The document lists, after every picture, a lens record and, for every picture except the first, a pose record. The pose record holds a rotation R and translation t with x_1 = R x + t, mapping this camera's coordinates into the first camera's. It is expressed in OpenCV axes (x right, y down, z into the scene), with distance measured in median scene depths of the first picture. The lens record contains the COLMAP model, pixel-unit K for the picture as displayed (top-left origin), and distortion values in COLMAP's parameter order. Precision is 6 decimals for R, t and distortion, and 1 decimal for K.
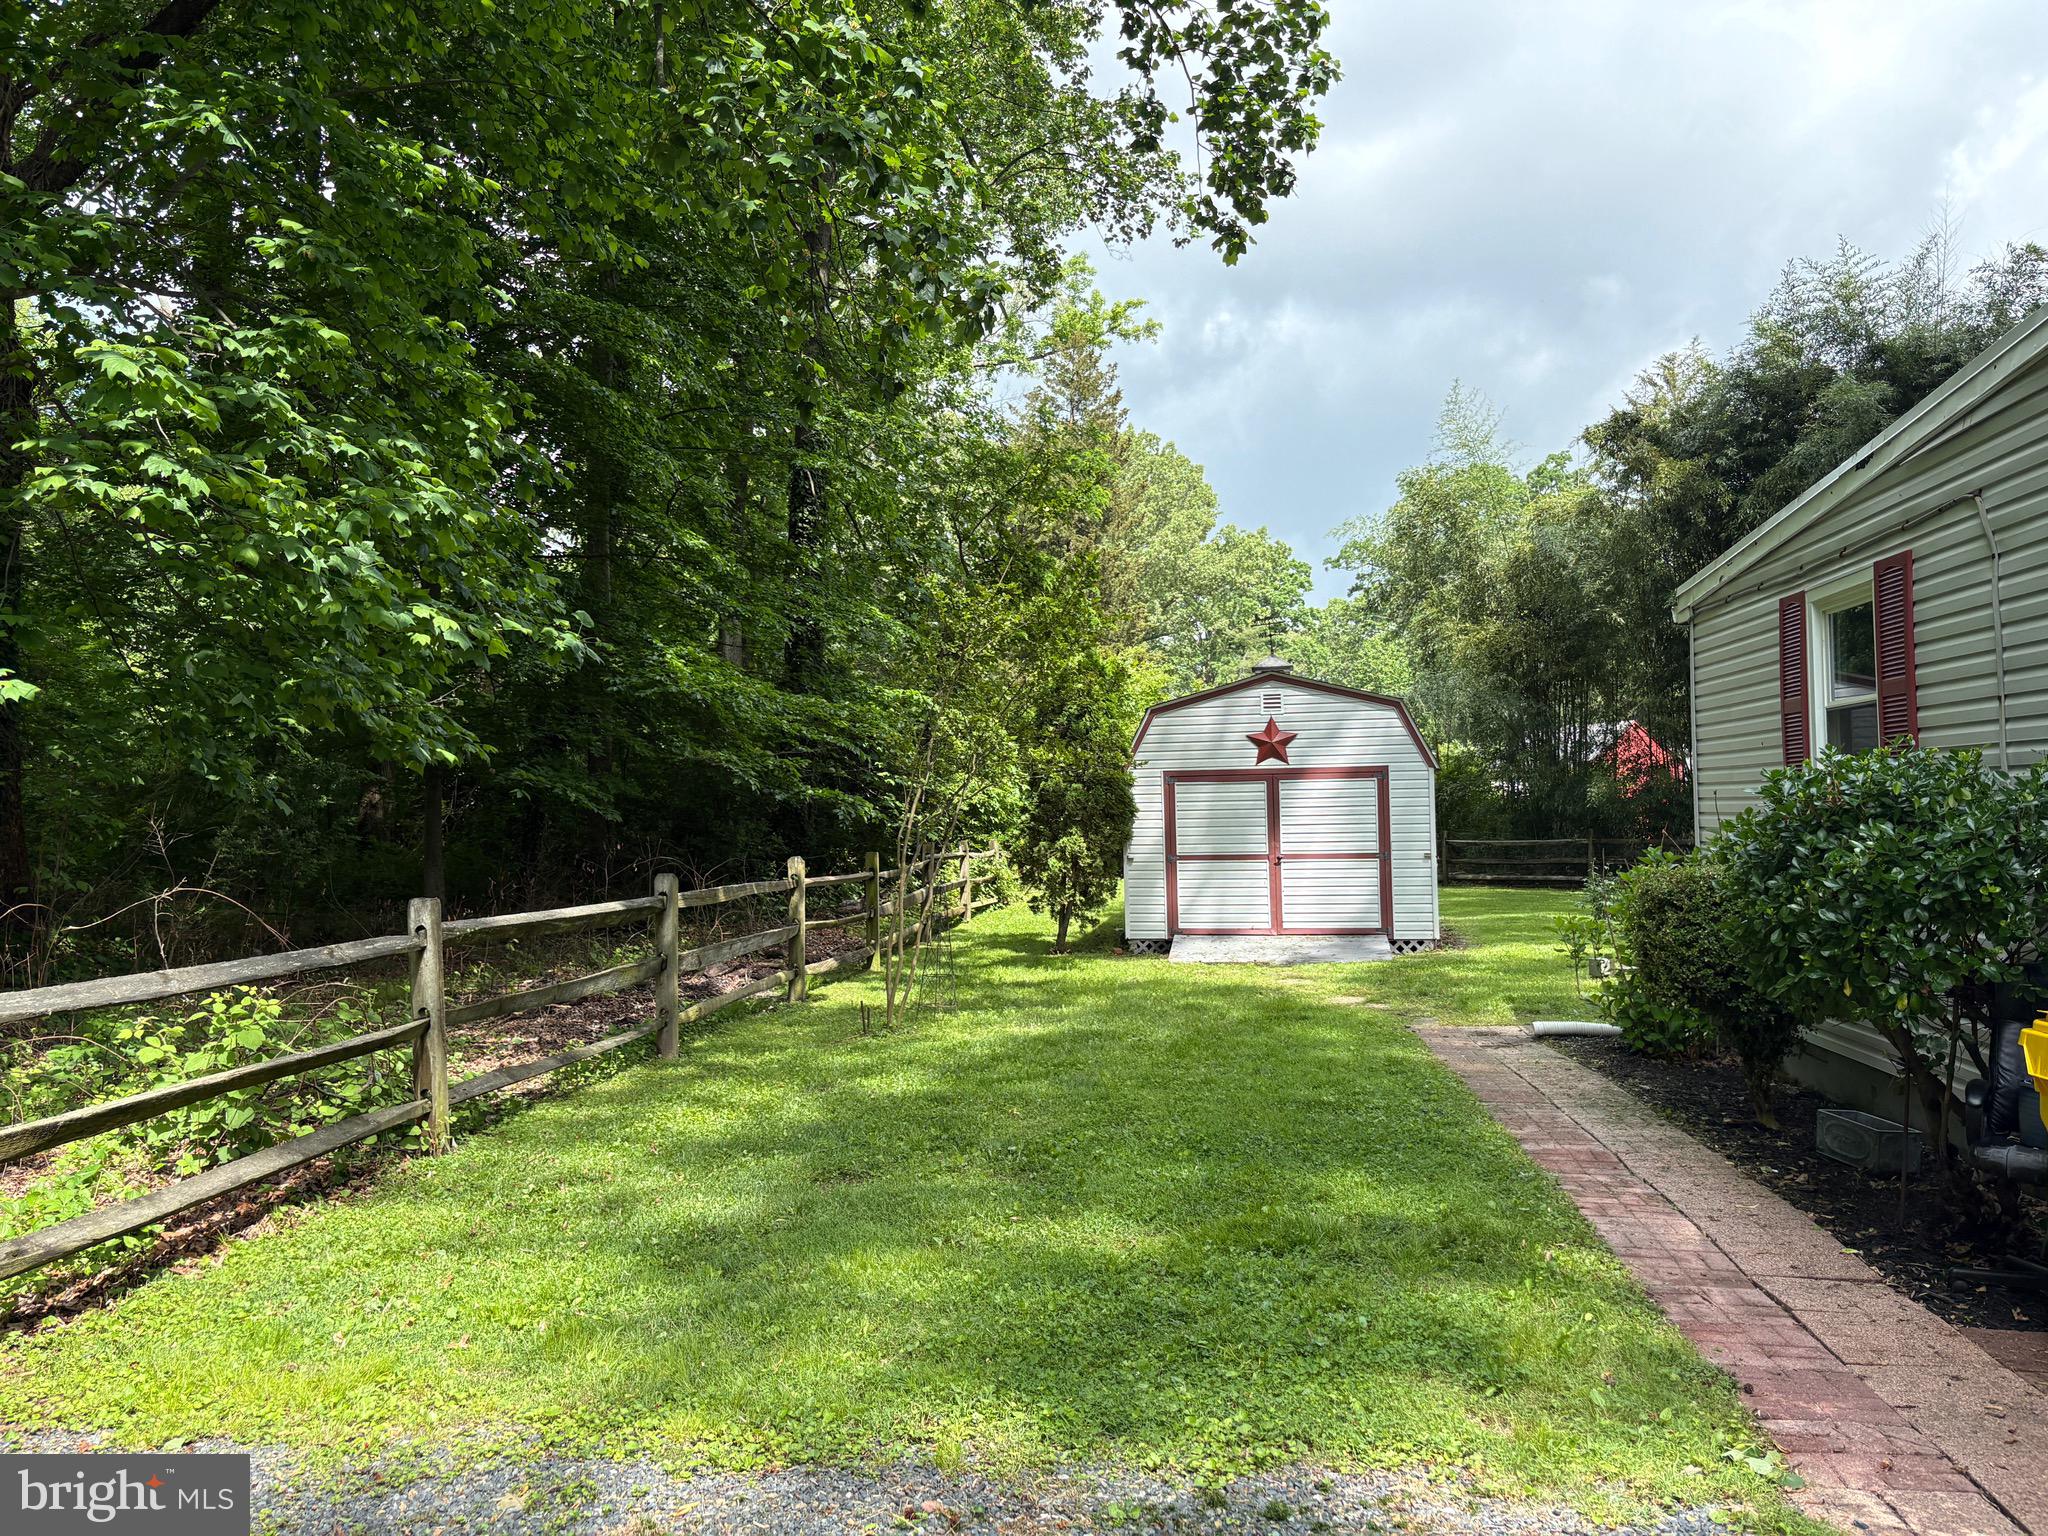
lens RADIAL K [[1515.4, 0, 1000.2], [0, 1515.4, 800.5], [0, 0, 1]] dist [0.048468, -0.051033]
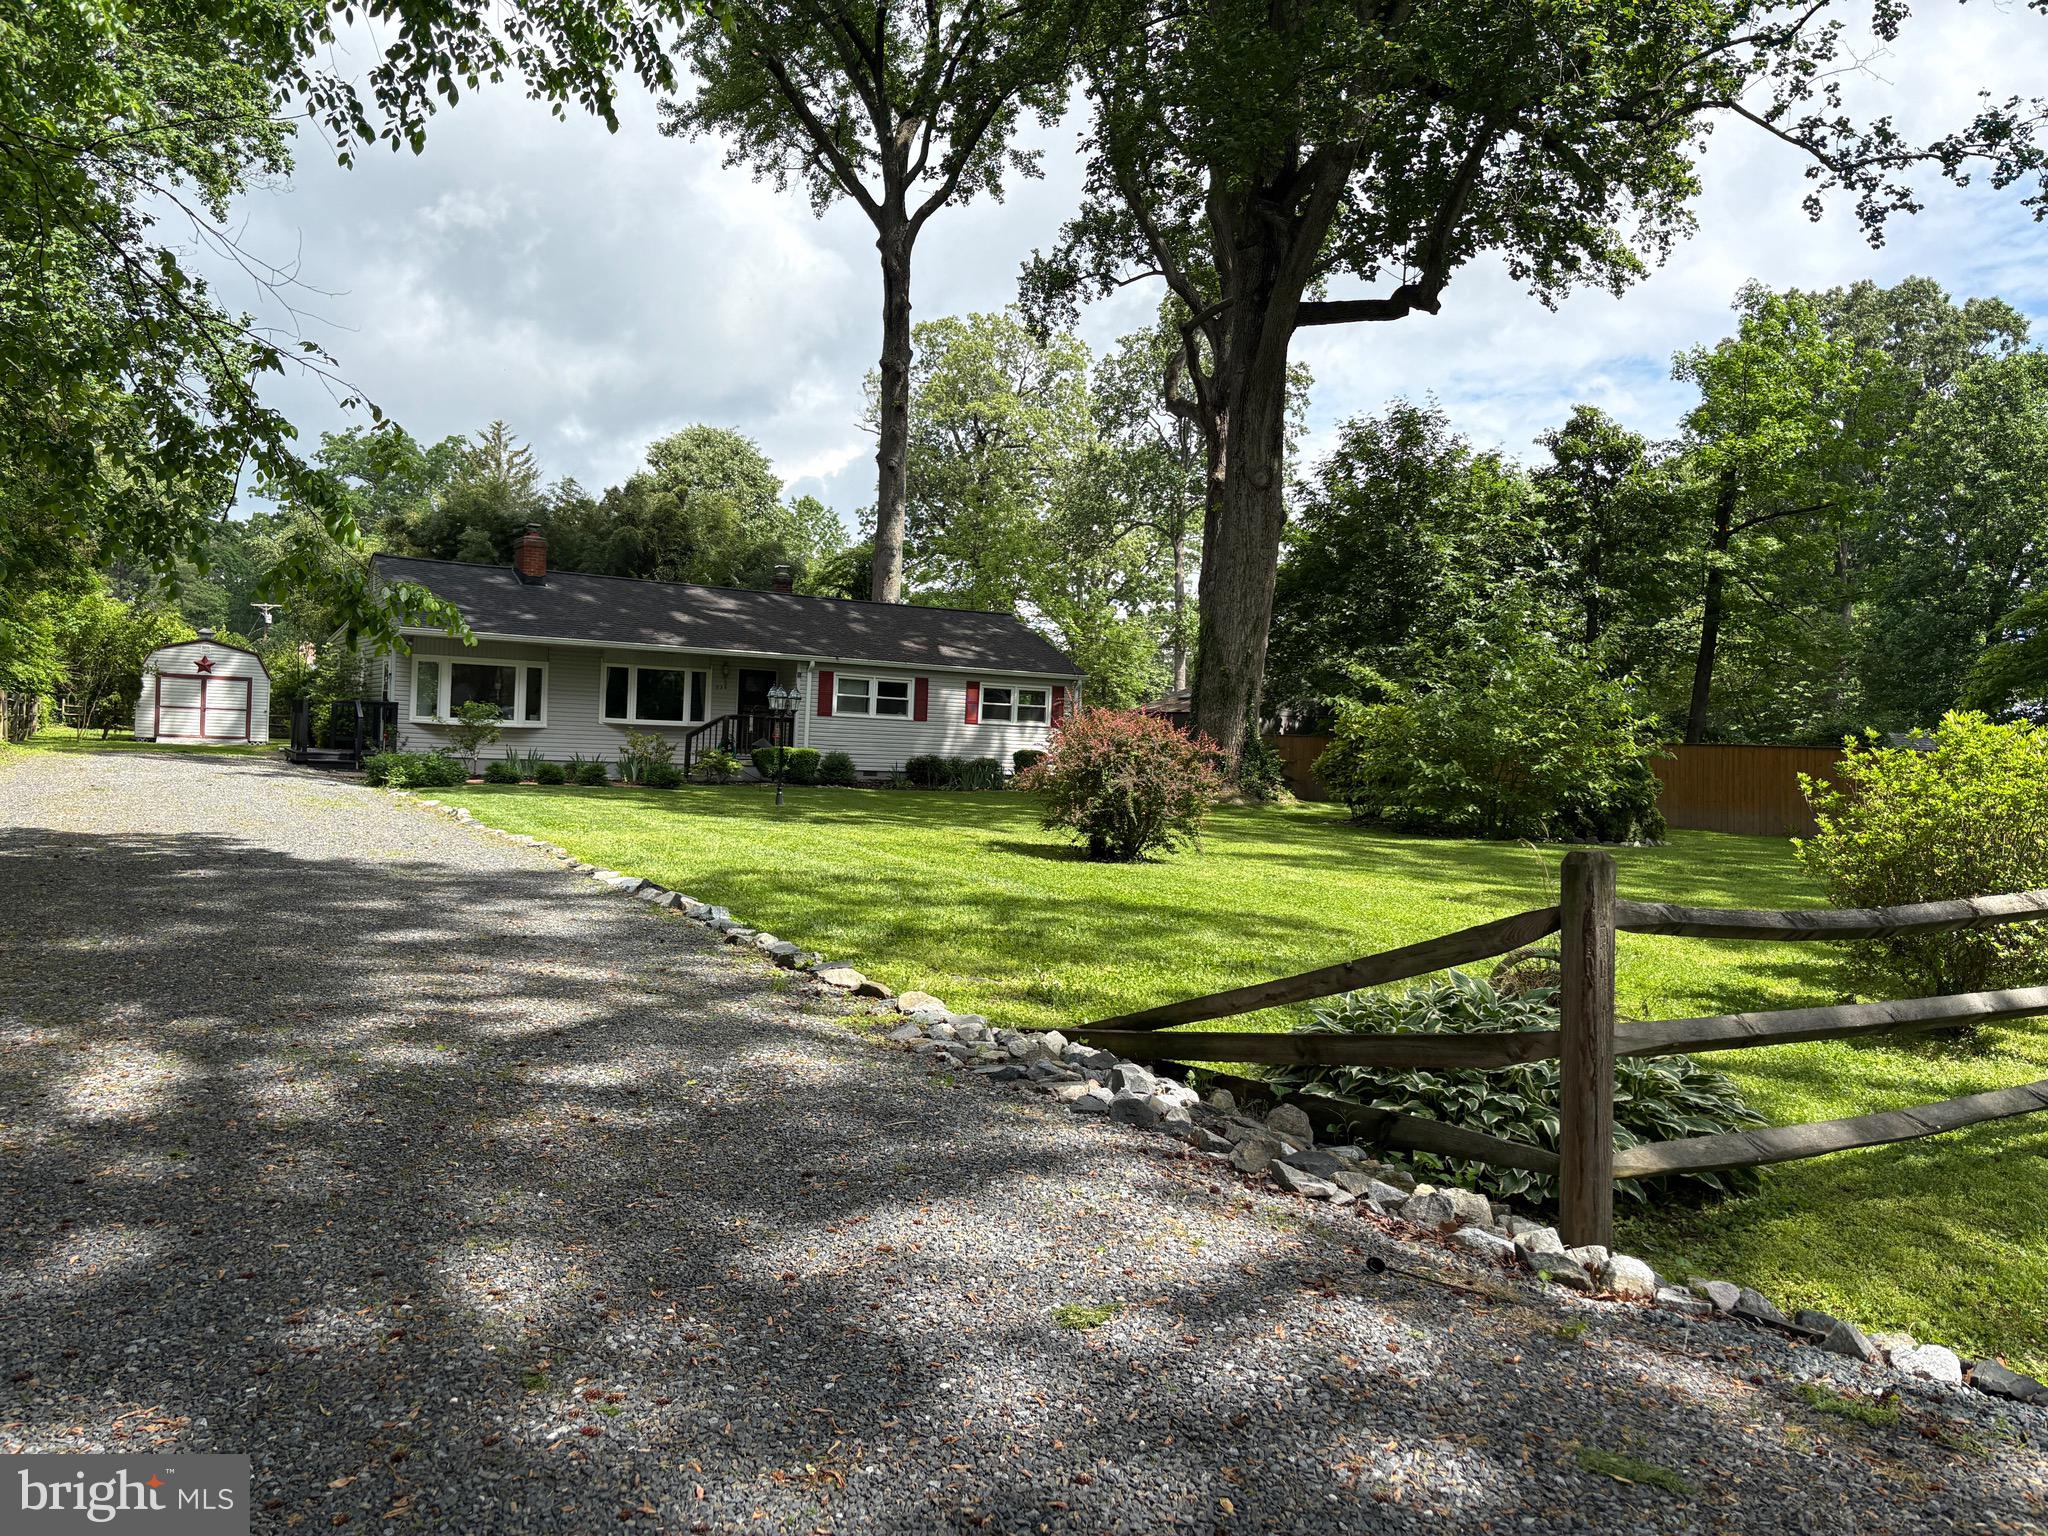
lens RADIAL K [[1543.2, 0, 1016.6], [0, 1543.2, 759.2], [0, 0, 1]] dist [0.051404, -0.052473]
pose [[0.780989, 0.047537, 0.622733, -0.388827], [-0.065767, 0.997815, 0.006311, 0.015132], [-0.621073, -0.045884, 0.782409, -1.958142]]
